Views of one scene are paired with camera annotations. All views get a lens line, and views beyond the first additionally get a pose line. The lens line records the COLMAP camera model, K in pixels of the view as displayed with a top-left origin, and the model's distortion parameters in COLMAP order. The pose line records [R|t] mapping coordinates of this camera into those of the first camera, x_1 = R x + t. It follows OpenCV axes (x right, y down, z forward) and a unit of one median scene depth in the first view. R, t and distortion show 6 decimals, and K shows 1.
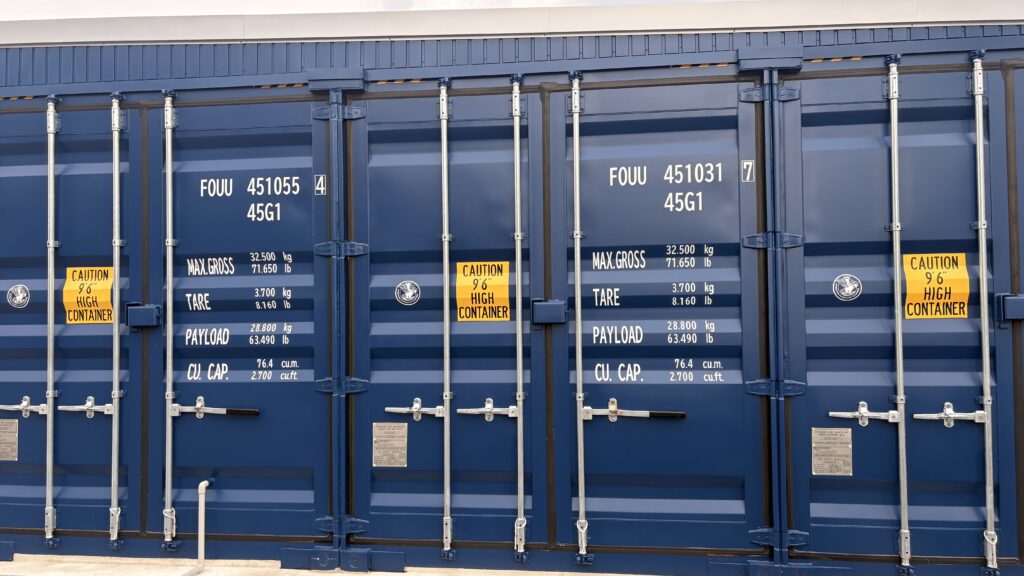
lens RADIAL K [[972.5, 0, 512.0], [0, 972.5, 288.0], [0, 0, 1]] dist [0.101729, -0.223411]
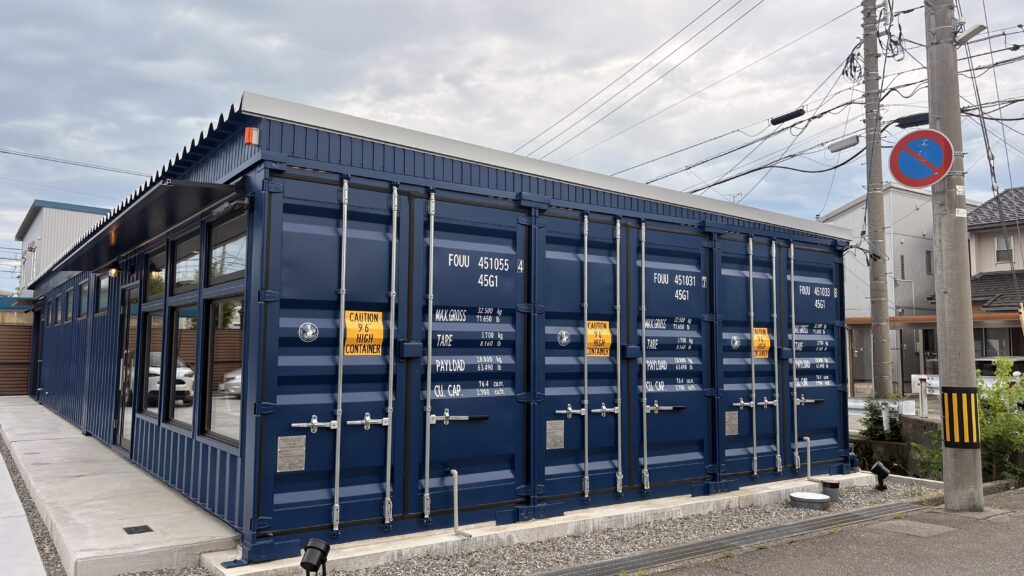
lens RADIAL K [[751.7, 0, 512.0], [0, 751.7, 288.0], [0, 0, 1]] dist [0.076801, -0.002063]
pose [[0.716617, 0.073283, 0.693607, -0.637074], [-0.033904, 0.996949, -0.070304, 0.007564], [-0.696643, 0.026865, 0.716915, 0.102052]]
